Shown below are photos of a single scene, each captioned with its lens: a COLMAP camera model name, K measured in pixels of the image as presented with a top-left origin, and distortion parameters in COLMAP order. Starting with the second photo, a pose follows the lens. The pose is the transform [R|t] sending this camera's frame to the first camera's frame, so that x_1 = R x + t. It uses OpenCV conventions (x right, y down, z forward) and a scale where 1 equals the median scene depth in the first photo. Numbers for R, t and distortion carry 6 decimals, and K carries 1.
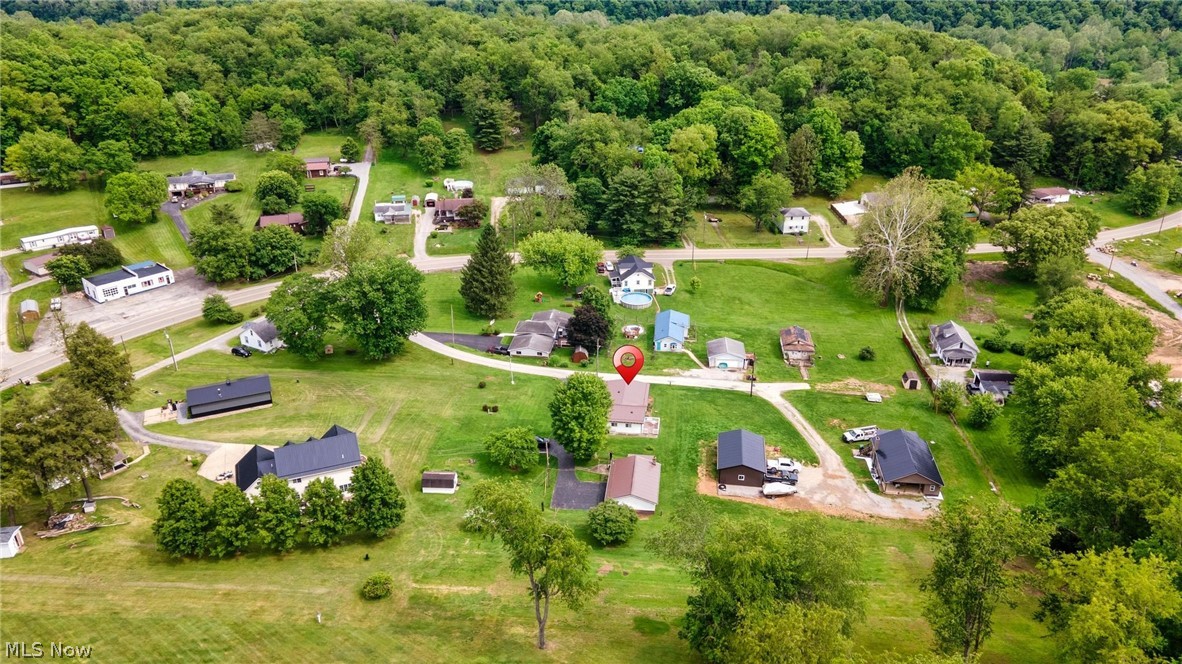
lens RADIAL K [[859.4, 0, 589.0], [0, 859.4, 325.7], [0, 0, 1]] dist [0.034805, 0.023557]
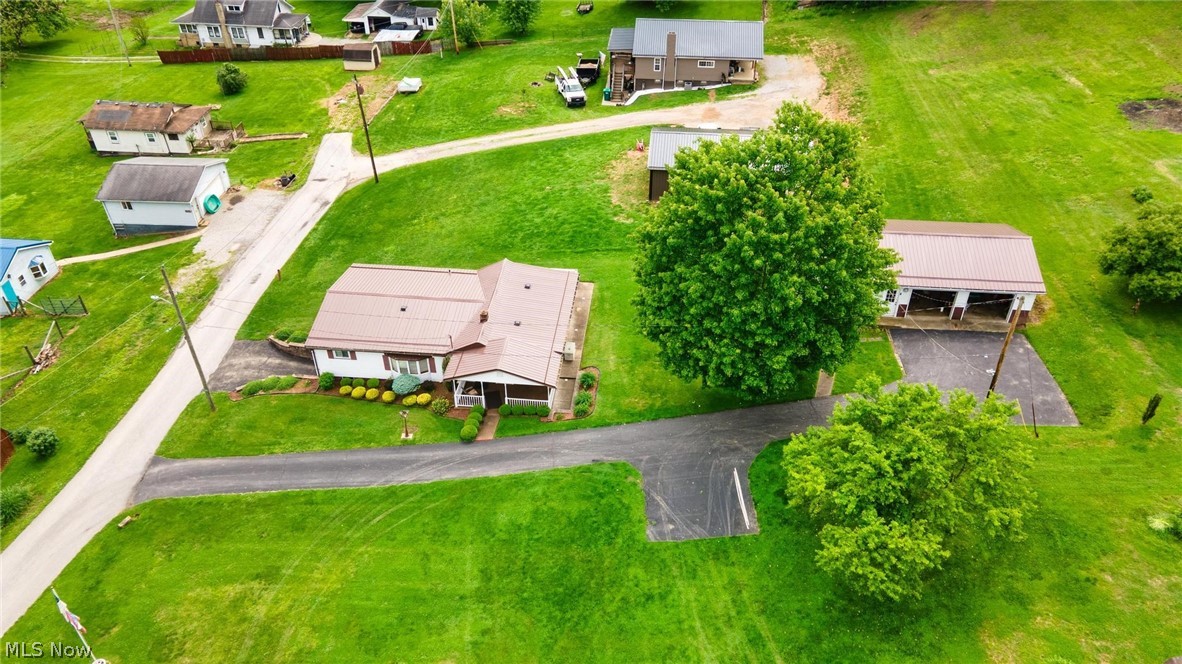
lens RADIAL K [[859.4, 0, 590.0], [0, 859.4, 328.2], [0, 0, 1]] dist [0.034805, 0.023557]
pose [[-0.031272, -0.592518, 0.804950, -0.200787], [0.426118, 0.720585, 0.546973, -0.055445], [-0.904127, 0.360109, 0.229949, 0.755501]]
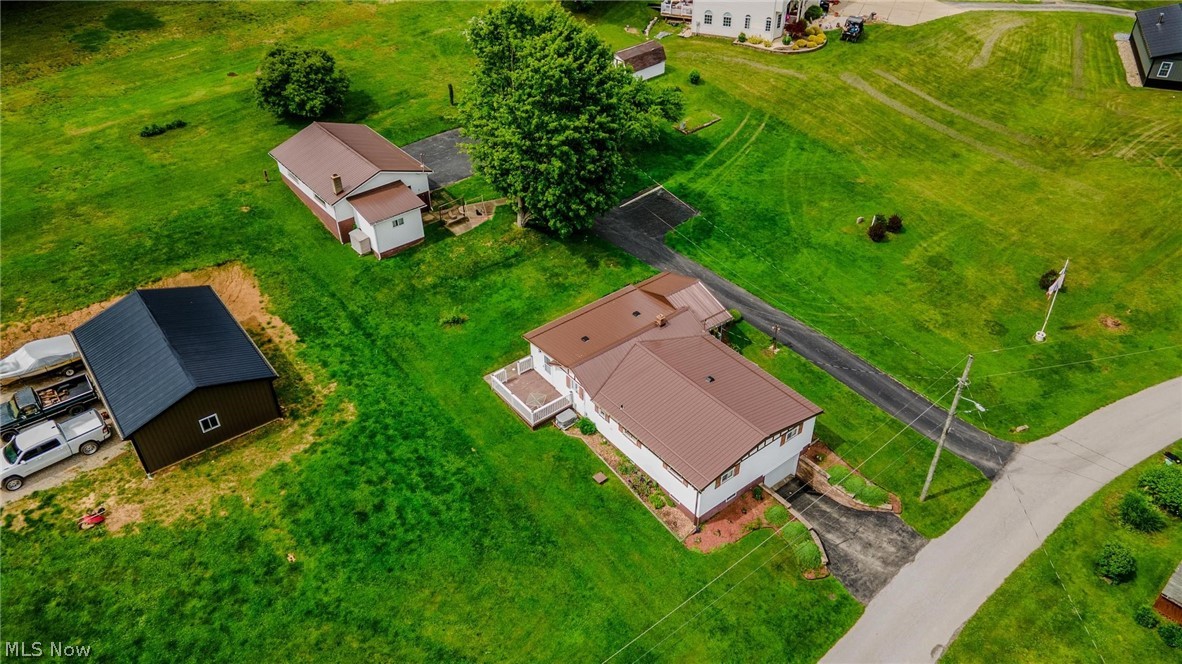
lens RADIAL K [[859.4, 0, 590.6], [0, 859.4, 331.1], [0, 0, 1]] dist [0.034805, 0.023557]
pose [[-0.696705, 0.443881, -0.563535, 0.189441], [-0.291550, 0.542555, 0.787803, -0.127517], [0.655439, 0.713165, -0.248587, 0.901598]]
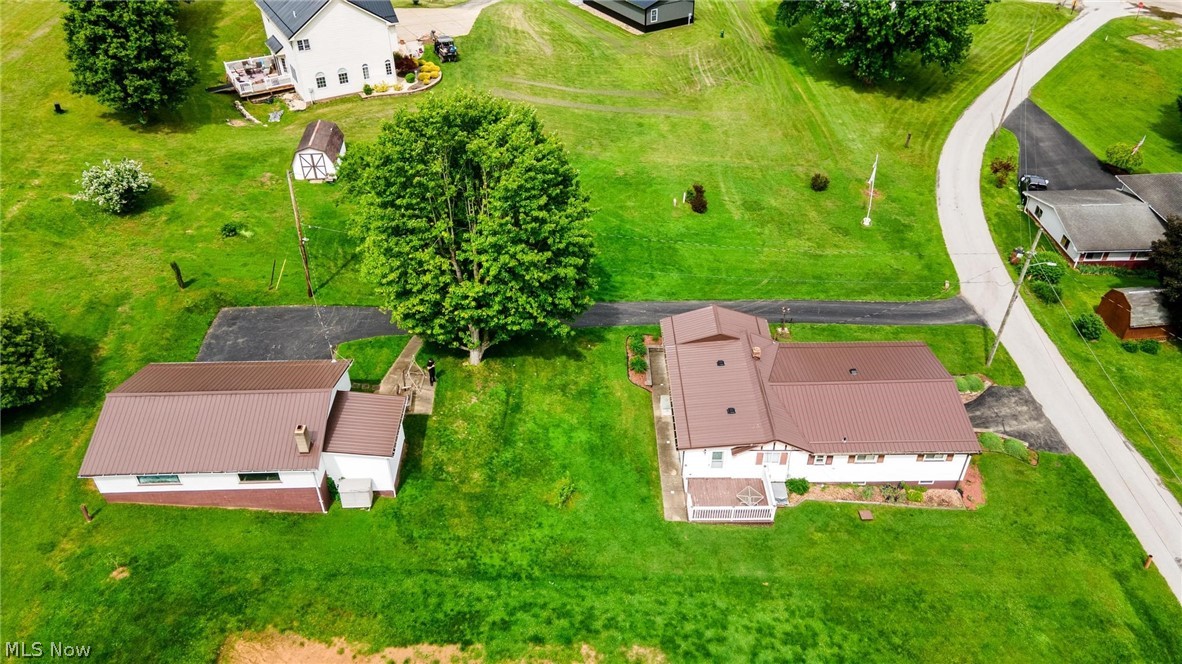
lens RADIAL K [[859.4, 0, 589.5], [0, 859.4, 330.5], [0, 0, 1]] dist [0.034805, 0.023557]
pose [[0.140442, 0.598435, -0.788766, 0.212254], [-0.410696, 0.760101, 0.503562, -0.037676], [0.900891, 0.253222, 0.352525, 0.709788]]
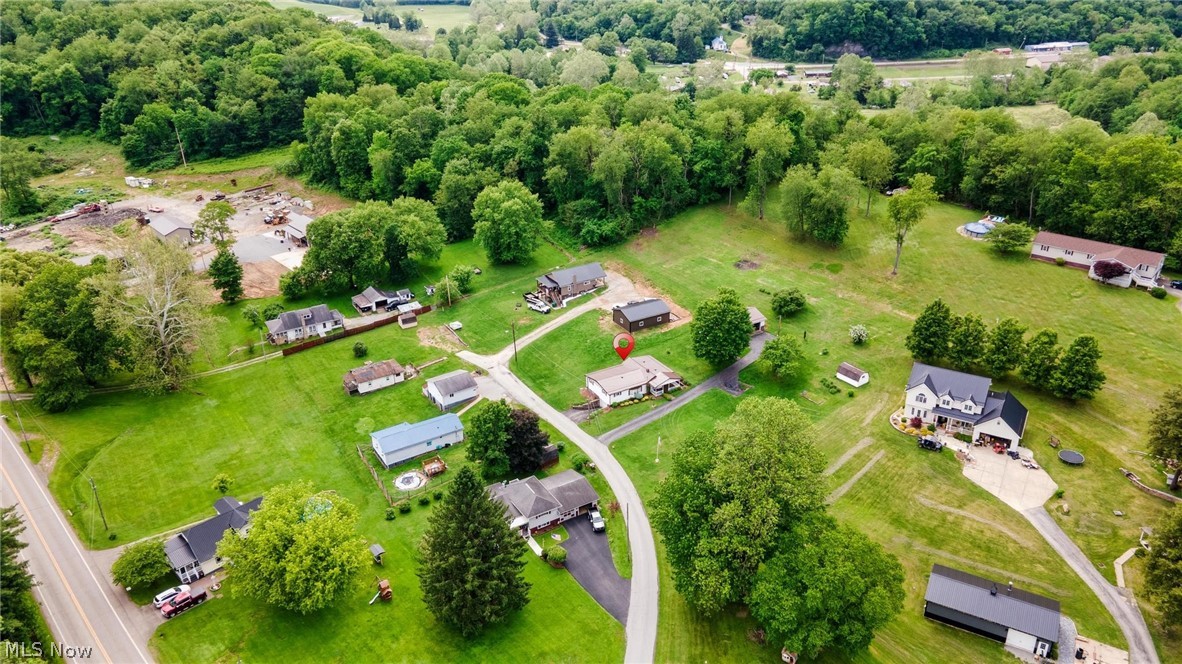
lens RADIAL K [[859.4, 0, 589.6], [0, 859.4, 326.7], [0, 0, 1]] dist [0.034805, 0.023557]
pose [[-0.618757, -0.324340, 0.715502, -0.559205], [0.345952, 0.705221, 0.618854, -0.522510], [-0.705306, 0.630450, -0.324154, 1.146922]]
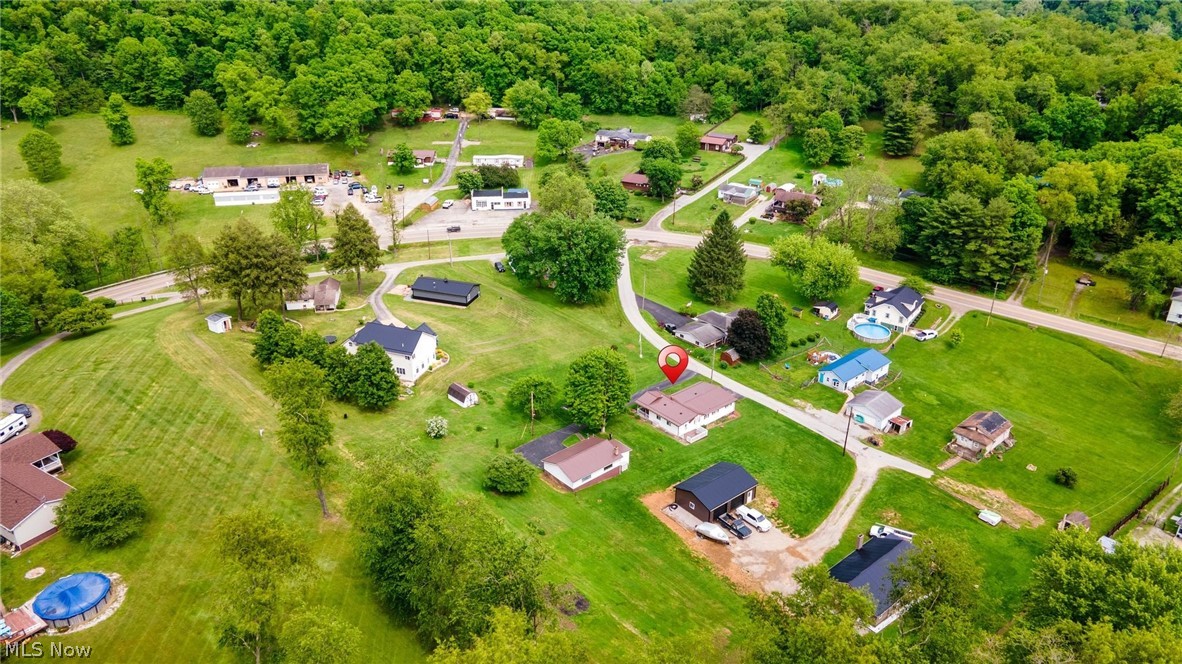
lens RADIAL K [[859.4, 0, 588.5], [0, 859.4, 328.1], [0, 0, 1]] dist [0.034805, 0.023557]
pose [[0.741426, 0.293714, -0.603341, 0.444053], [-0.287696, 0.951427, 0.109627, -0.056553], [0.606233, 0.092299, 0.789913, 0.132300]]
